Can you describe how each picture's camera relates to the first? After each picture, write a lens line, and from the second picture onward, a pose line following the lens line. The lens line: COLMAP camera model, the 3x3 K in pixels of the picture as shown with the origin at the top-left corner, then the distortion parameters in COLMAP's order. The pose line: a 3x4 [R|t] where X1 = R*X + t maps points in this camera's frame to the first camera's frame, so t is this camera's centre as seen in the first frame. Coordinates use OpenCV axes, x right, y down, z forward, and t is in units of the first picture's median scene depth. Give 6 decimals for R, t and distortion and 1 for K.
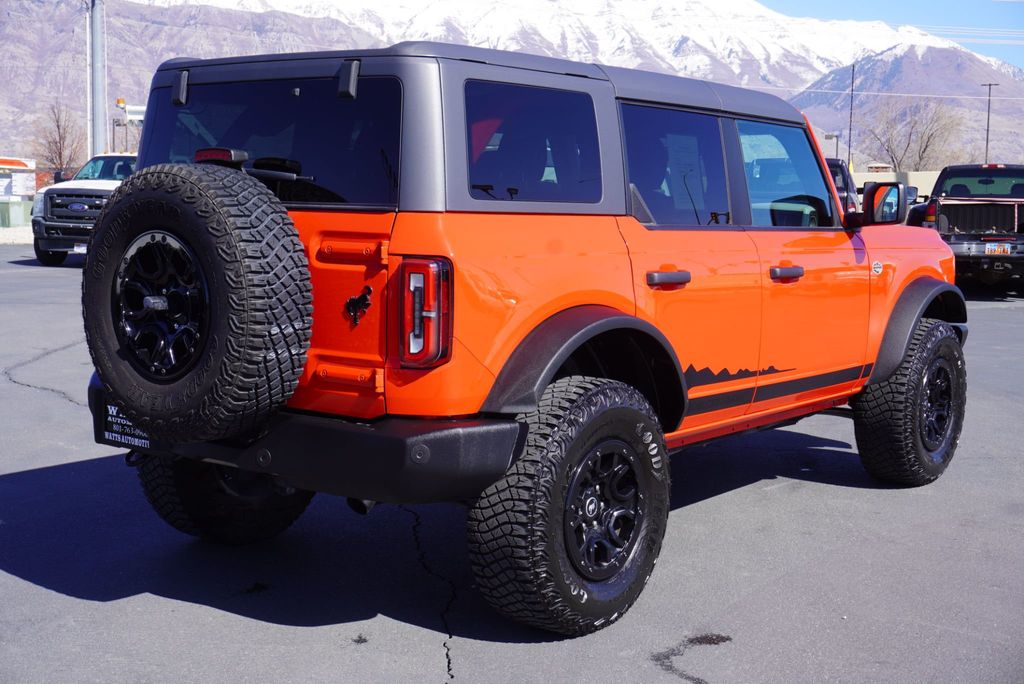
lens RADIAL K [[1325.7, 0, 514.0], [0, 1325.7, 344.6], [0, 0, 1]] dist [0.053493, 0.000000]
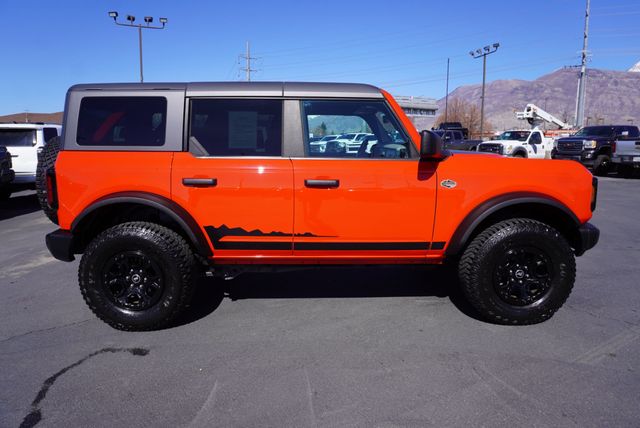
lens RADIAL K [[430.9, 0, 298.6], [0, 430.9, 209.7], [0, 0, 1]] dist [-0.034608, 0.022241]
pose [[0.623820, 0.104503, -0.774550, 0.744907], [-0.075669, 0.994441, 0.073228, -0.067632], [0.777896, 0.012928, 0.628260, 0.702194]]
